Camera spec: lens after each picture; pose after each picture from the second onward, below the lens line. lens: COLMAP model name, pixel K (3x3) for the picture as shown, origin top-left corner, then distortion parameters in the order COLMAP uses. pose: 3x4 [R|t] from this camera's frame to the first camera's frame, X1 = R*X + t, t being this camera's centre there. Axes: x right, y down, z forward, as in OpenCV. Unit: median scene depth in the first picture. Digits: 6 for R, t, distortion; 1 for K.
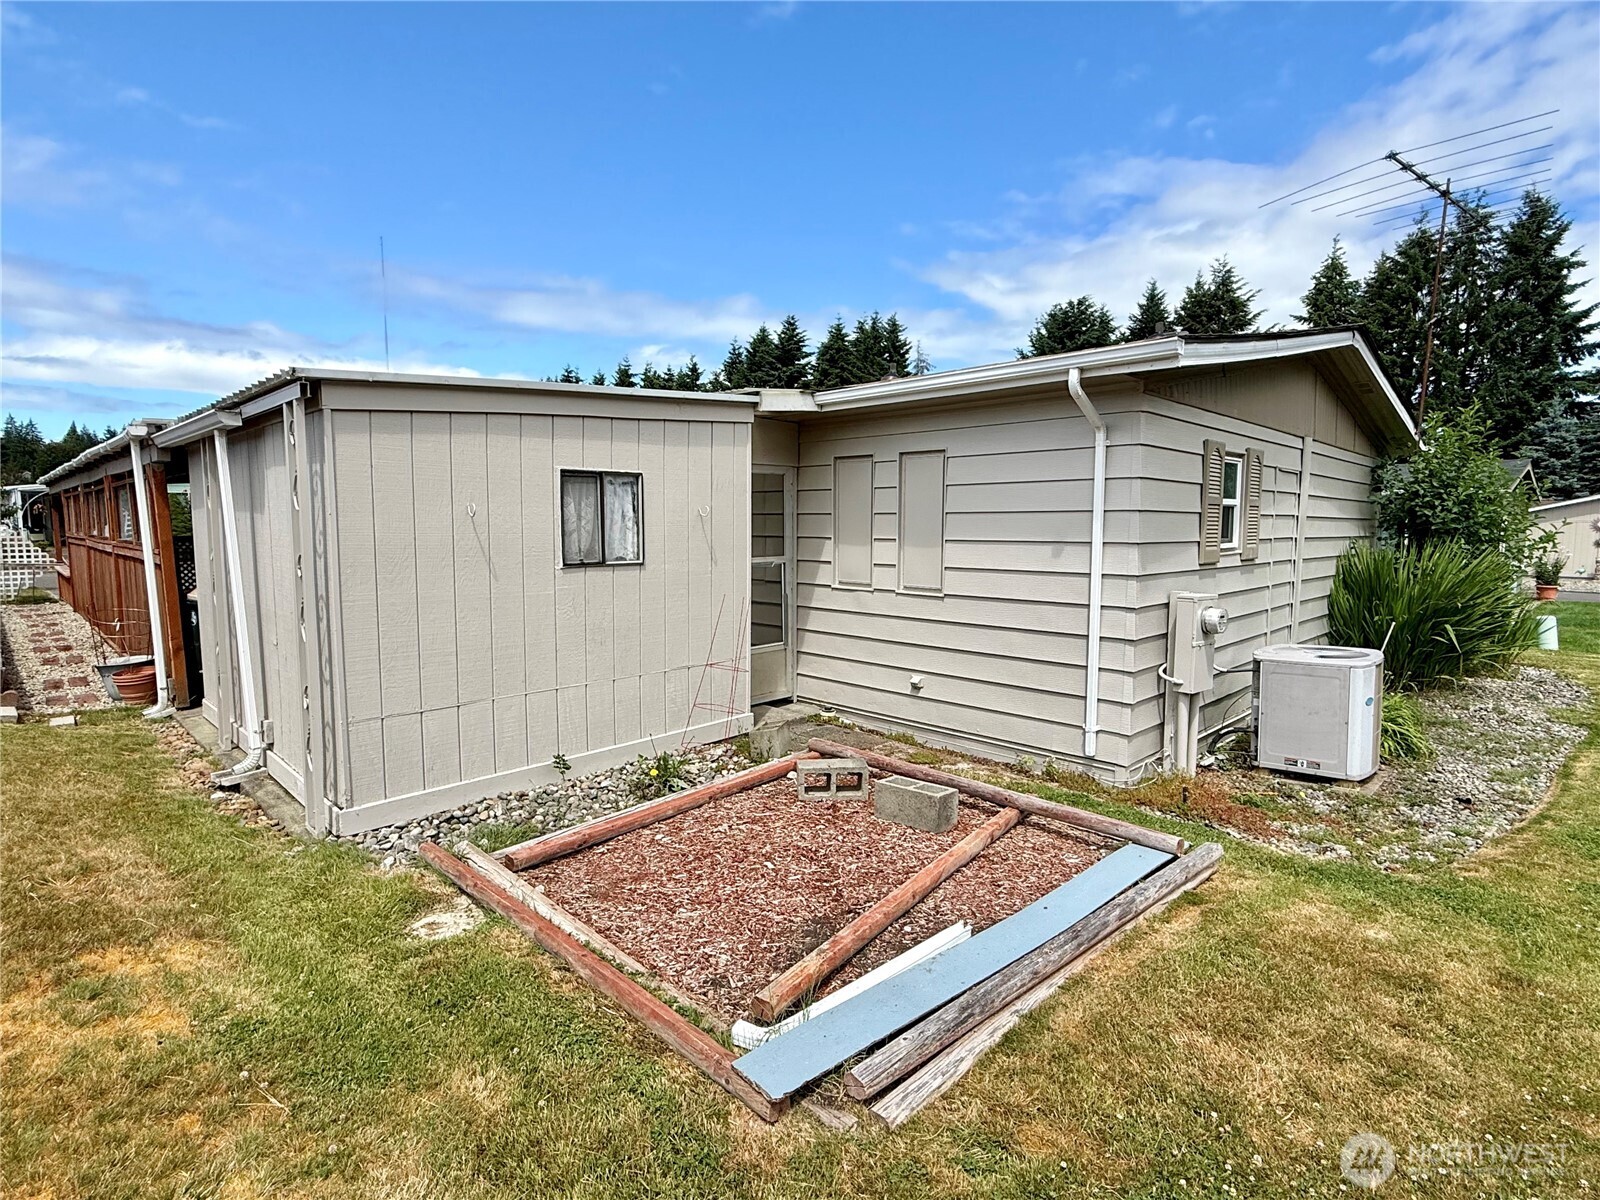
lens RADIAL K [[817.1, 0, 800.0], [0, 817.1, 600.0], [0, 0, 1]] dist [-0.001445, -0.000162]
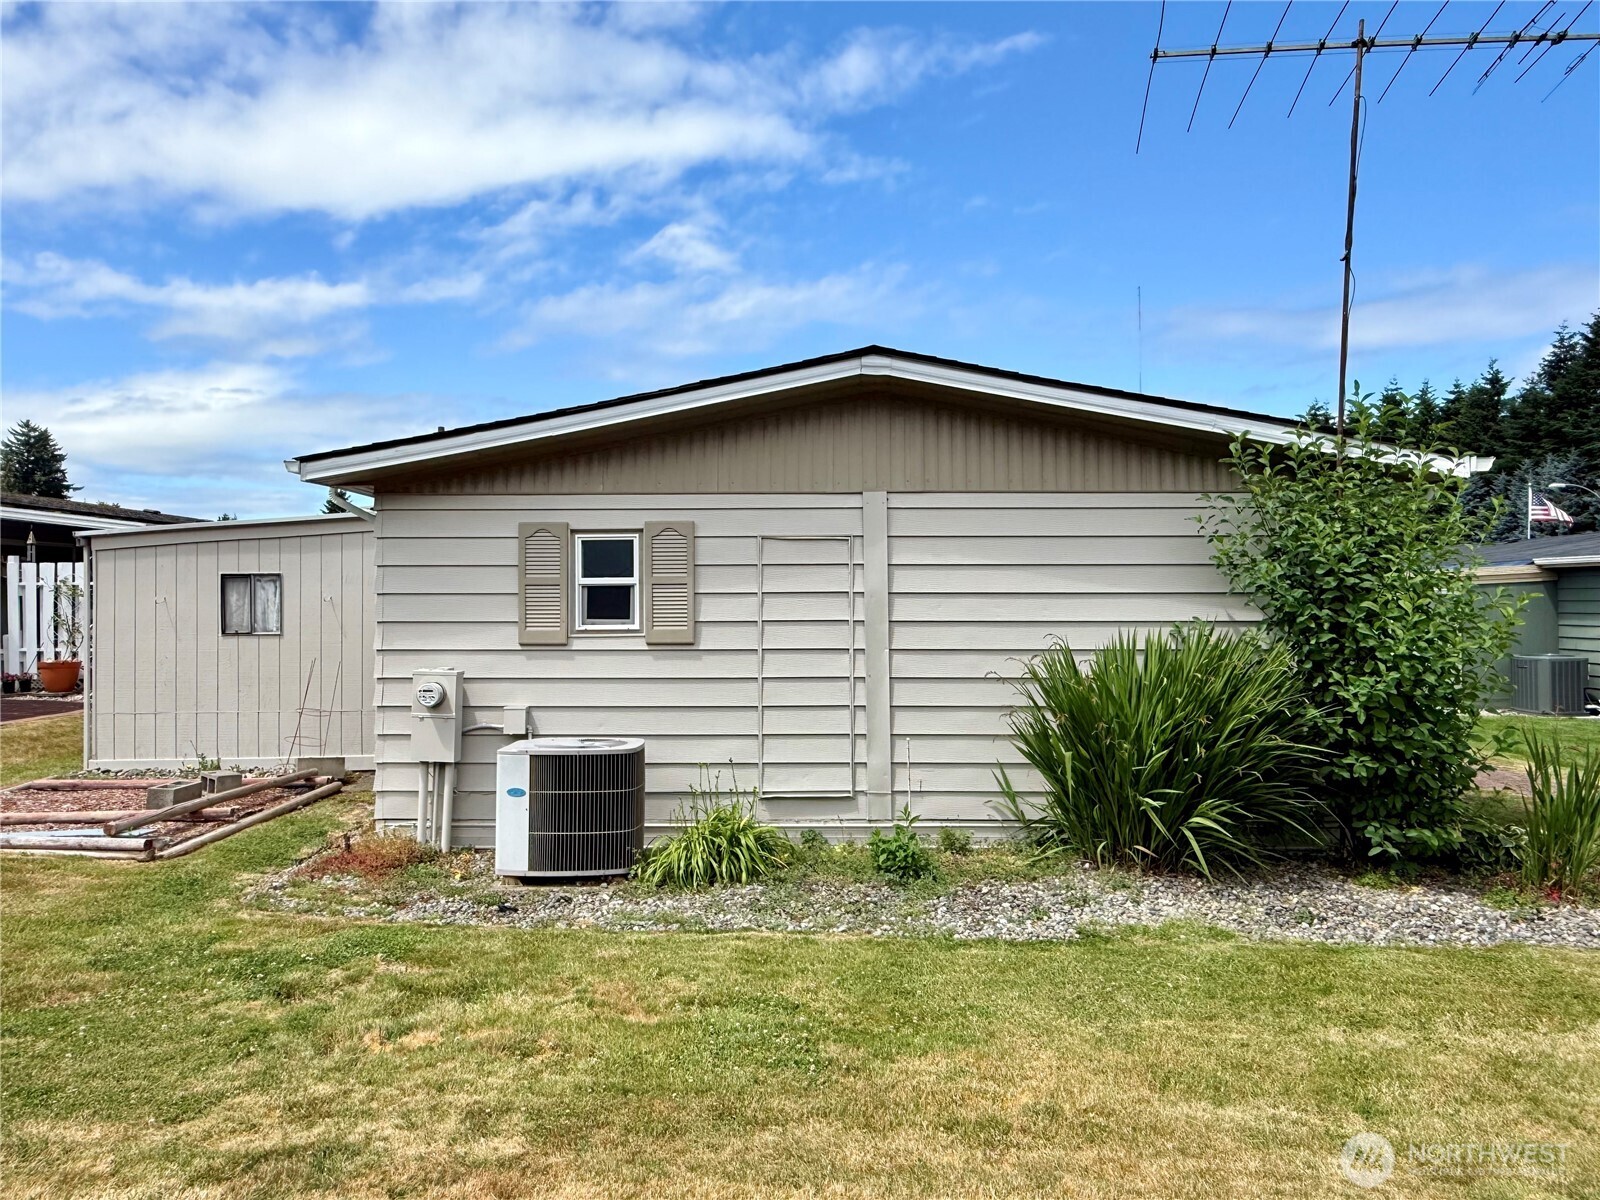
lens RADIAL K [[1034.9, 0, 800.0], [0, 1034.9, 600.0], [0, 0, 1]] dist [0.002807, -0.000250]
pose [[0.683268, -0.011042, -0.730084, 1.833644], [-0.064039, 0.995126, -0.074983, -0.026350], [0.727354, 0.097987, 0.679231, 0.413165]]
